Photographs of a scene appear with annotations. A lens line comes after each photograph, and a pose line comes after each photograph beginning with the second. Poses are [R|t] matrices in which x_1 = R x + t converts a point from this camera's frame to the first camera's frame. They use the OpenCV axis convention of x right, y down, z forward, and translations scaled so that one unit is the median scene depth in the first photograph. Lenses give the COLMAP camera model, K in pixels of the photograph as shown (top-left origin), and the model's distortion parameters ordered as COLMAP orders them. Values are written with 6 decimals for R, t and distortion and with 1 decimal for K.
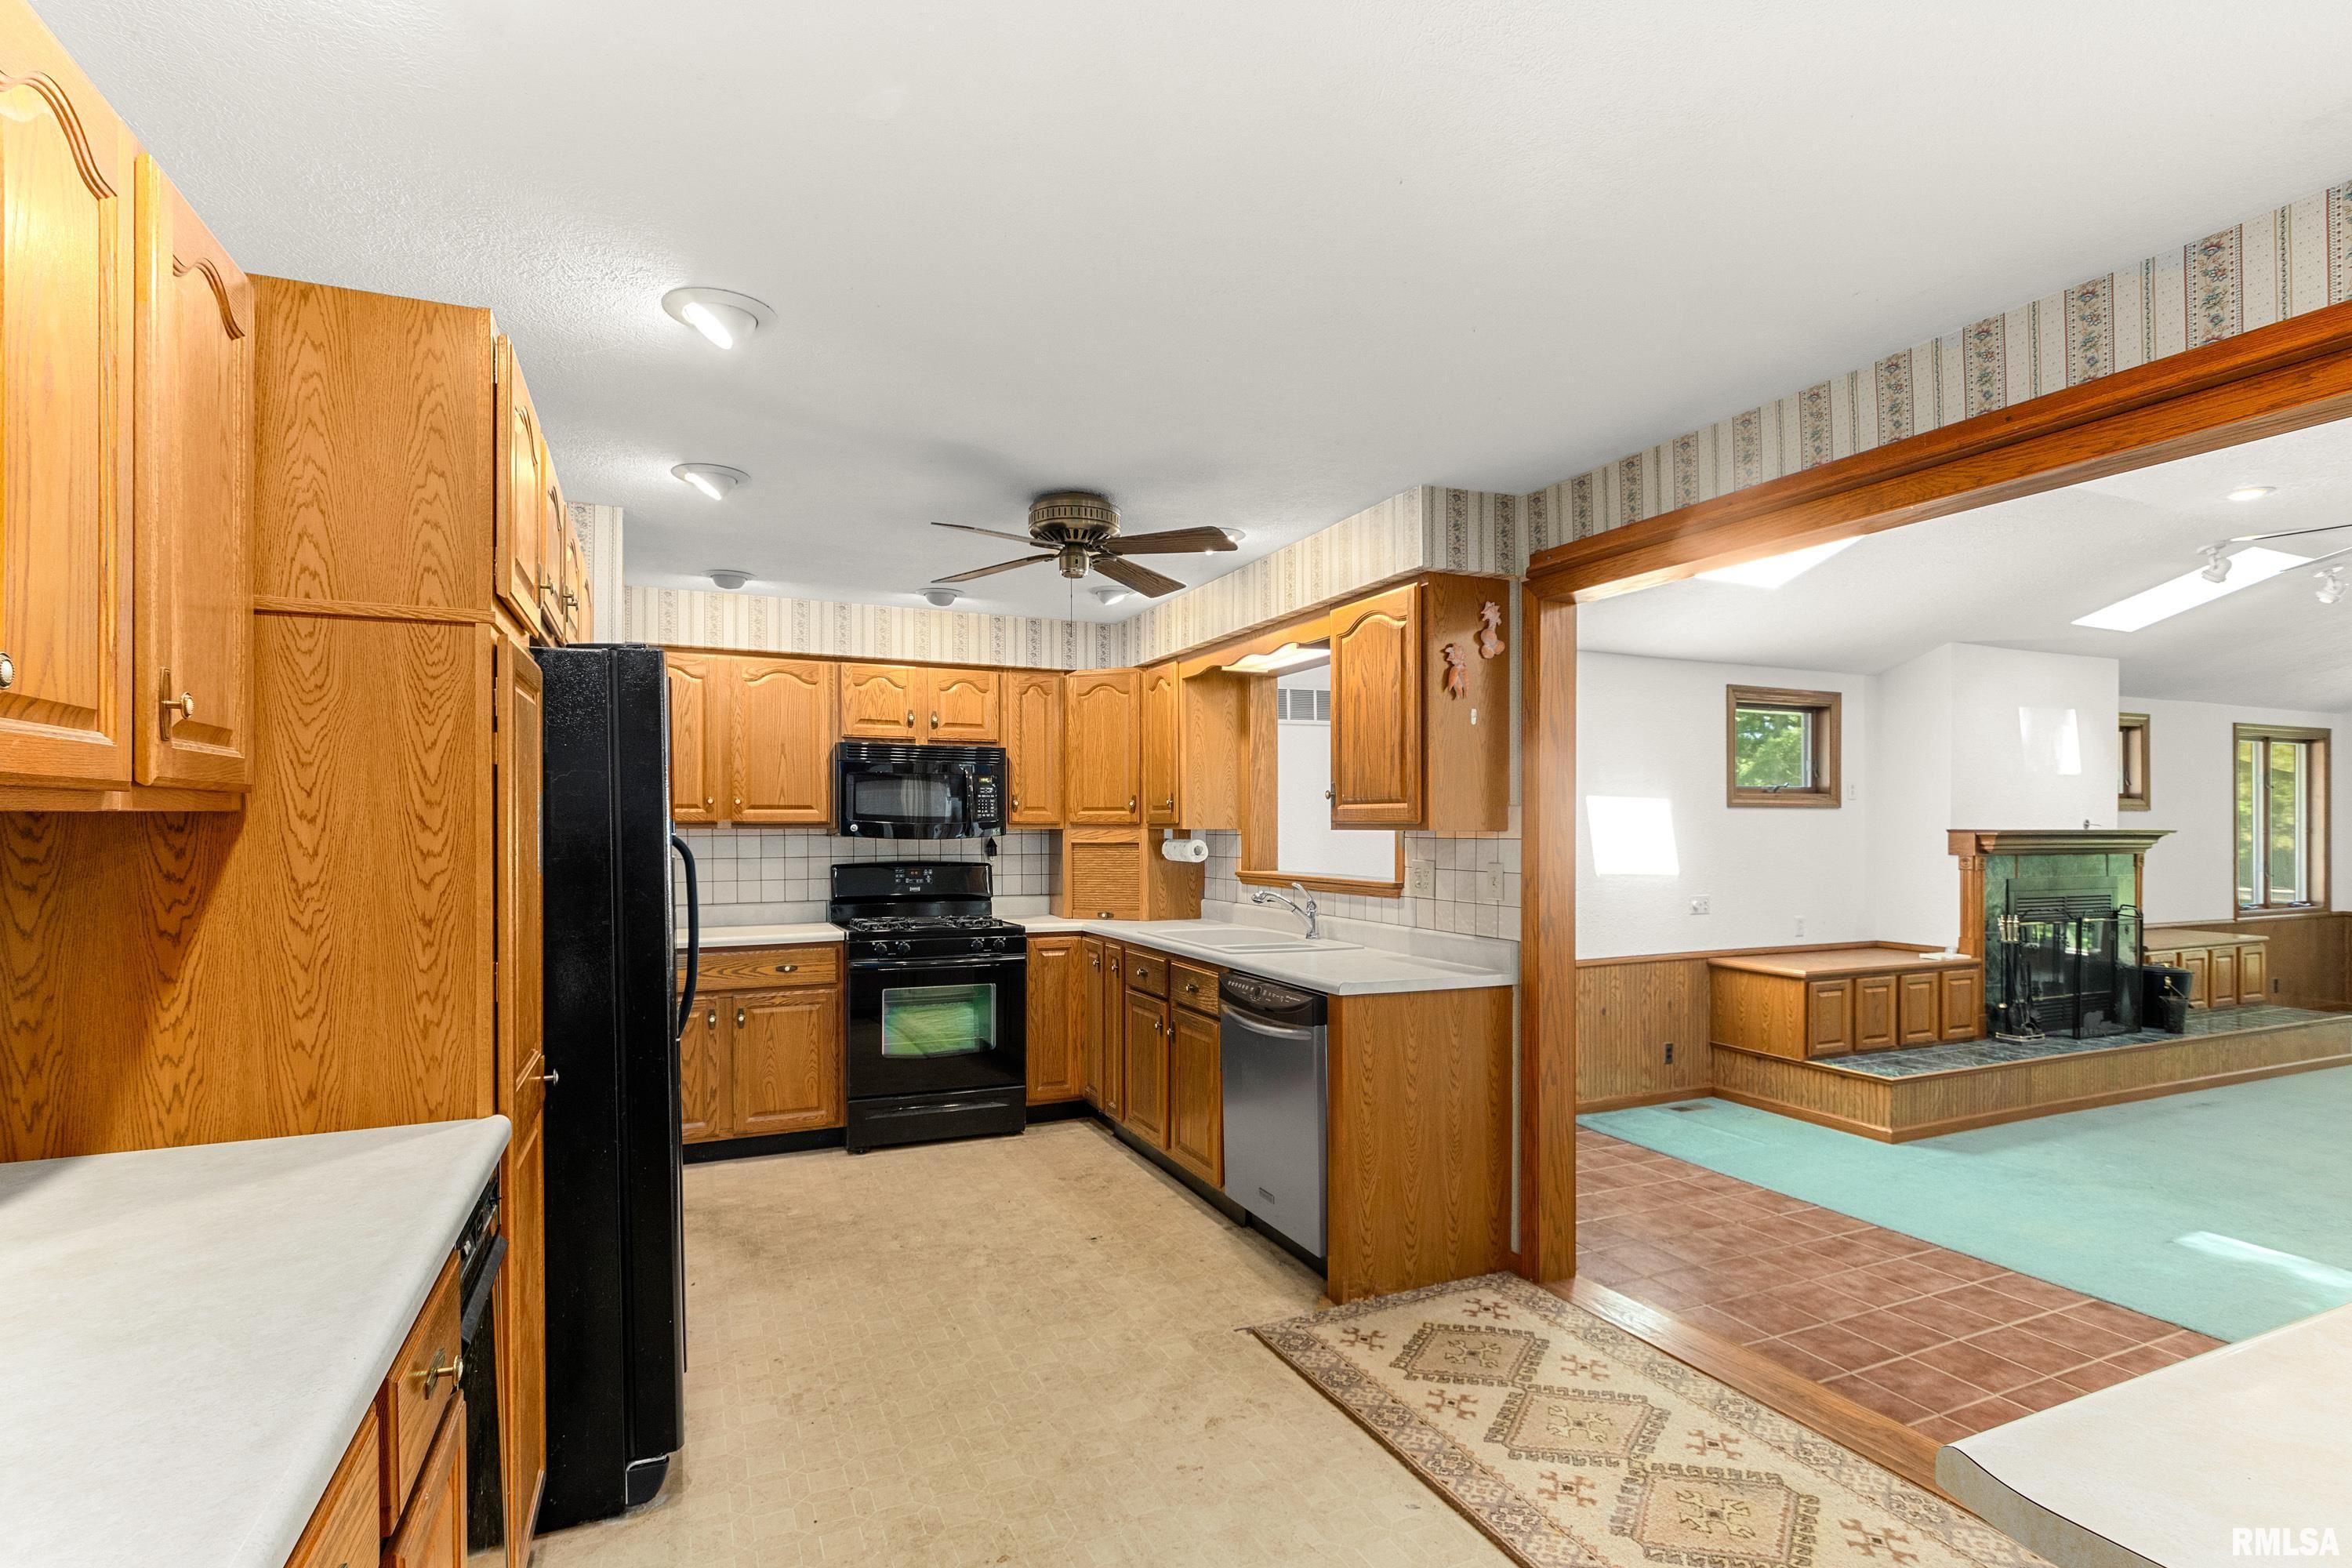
lens RADIAL K [[1097.8, 0, 1170.3], [0, 1097.8, 826.4], [0, 0, 1]] dist [-0.001690, 0.001357]
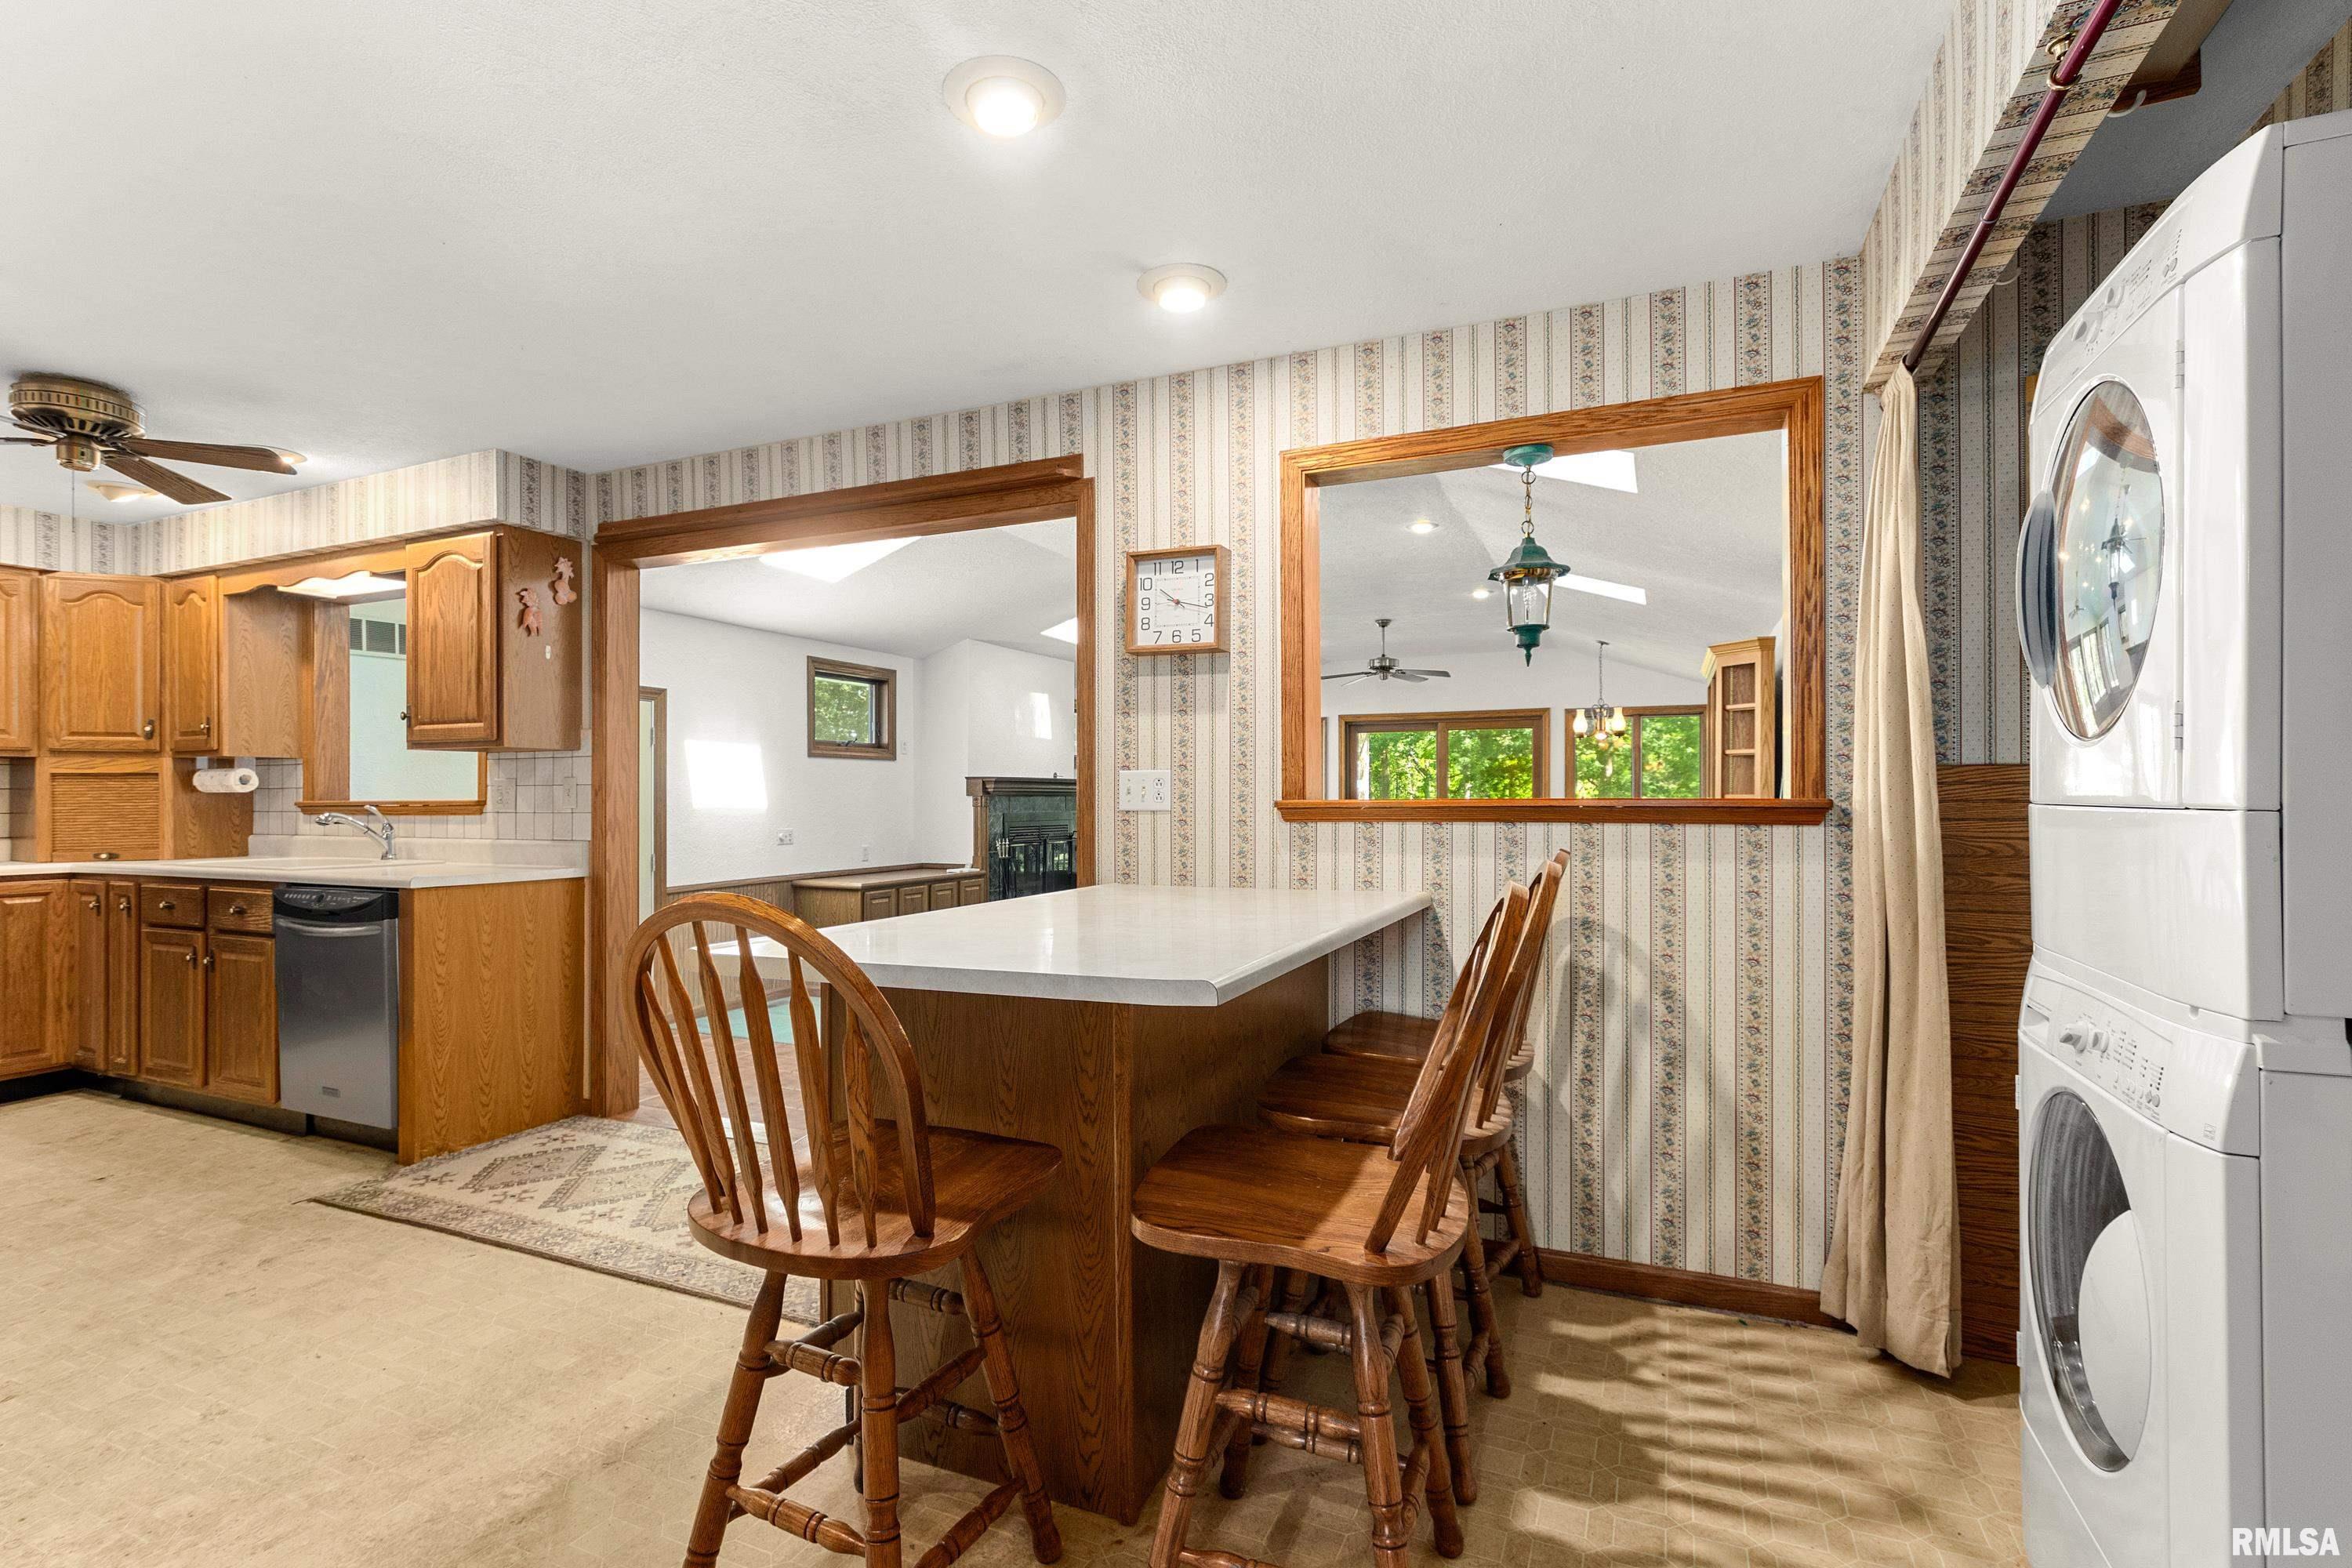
lens RADIAL K [[1097.8, 0, 1150.7], [0, 1097.8, 793.0], [0, 0, 1]] dist [-0.001690, 0.001357]
pose [[0.752127, 0.000448, 0.659018, -0.011697], [0.003737, 0.999981, -0.004944, 0.046400], [-0.659007, 0.006181, 0.752111, -0.246114]]
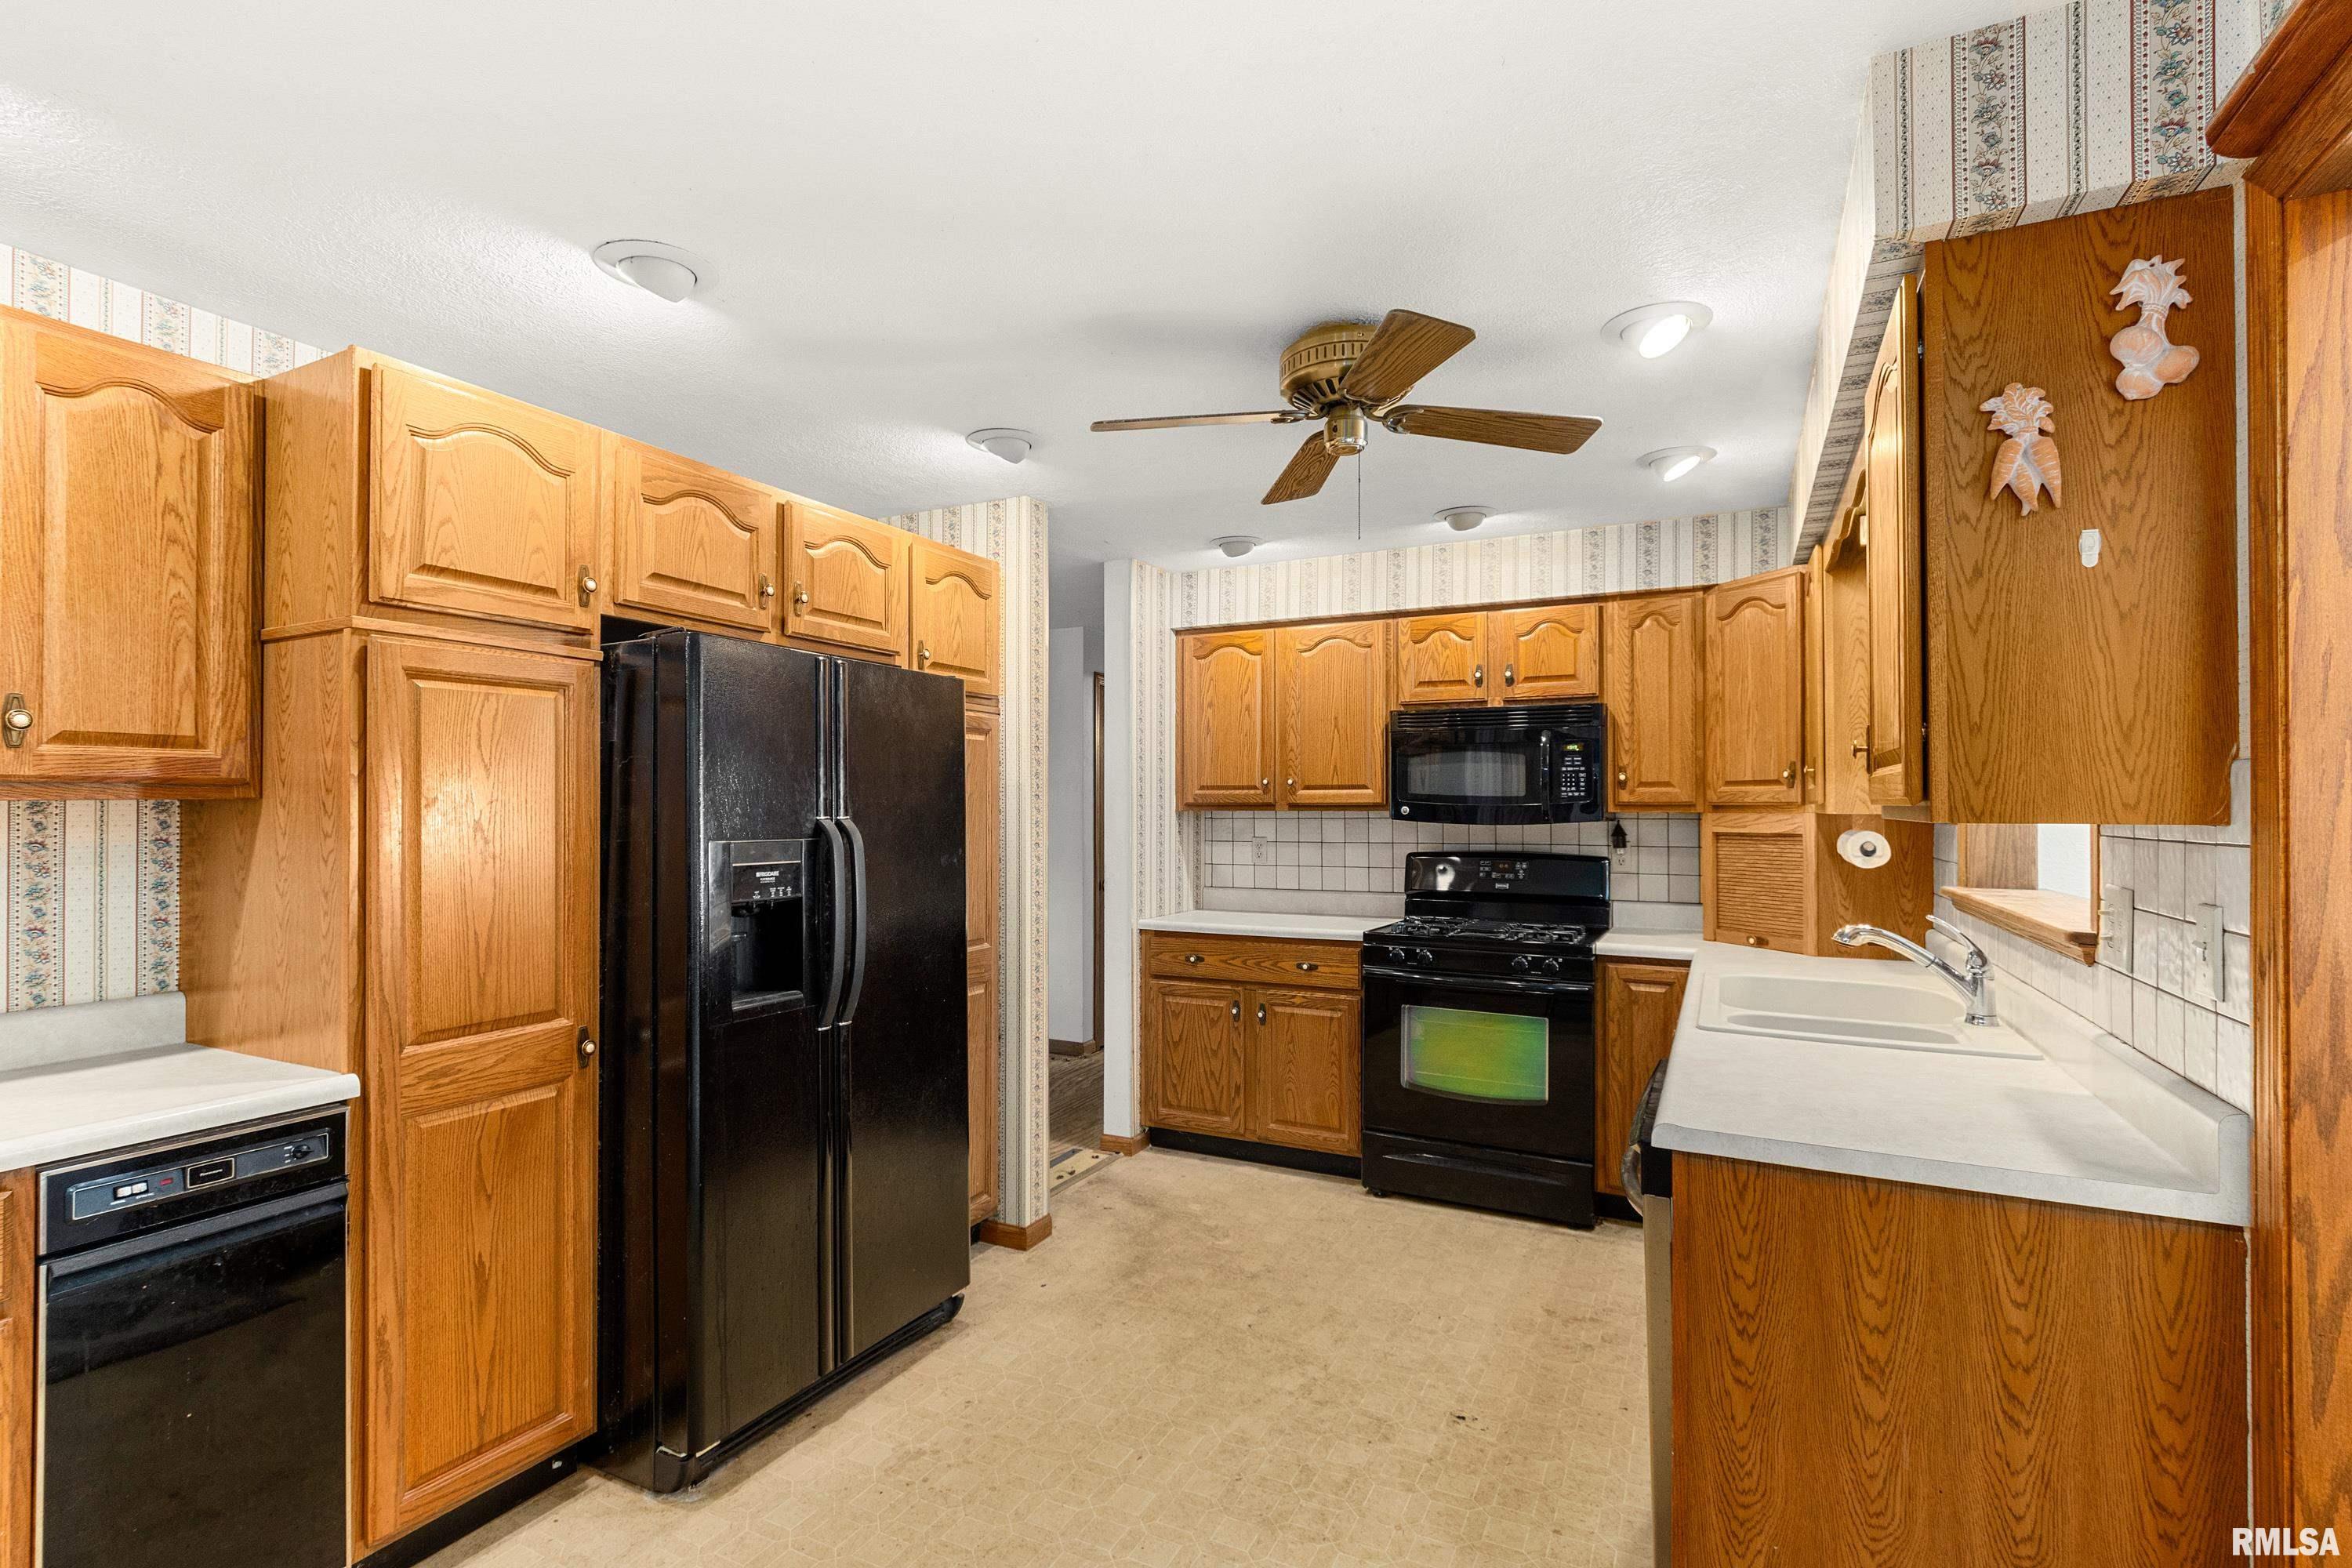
lens RADIAL K [[1097.8, 0, 1178.9], [0, 1097.8, 794.1], [0, 0, 1]] dist [-0.001690, 0.001357]
pose [[0.630229, -0.008062, -0.776368, 0.292297], [-0.000162, 0.999945, -0.010516, -0.002321], [0.776410, 0.006753, 0.630192, 0.362813]]
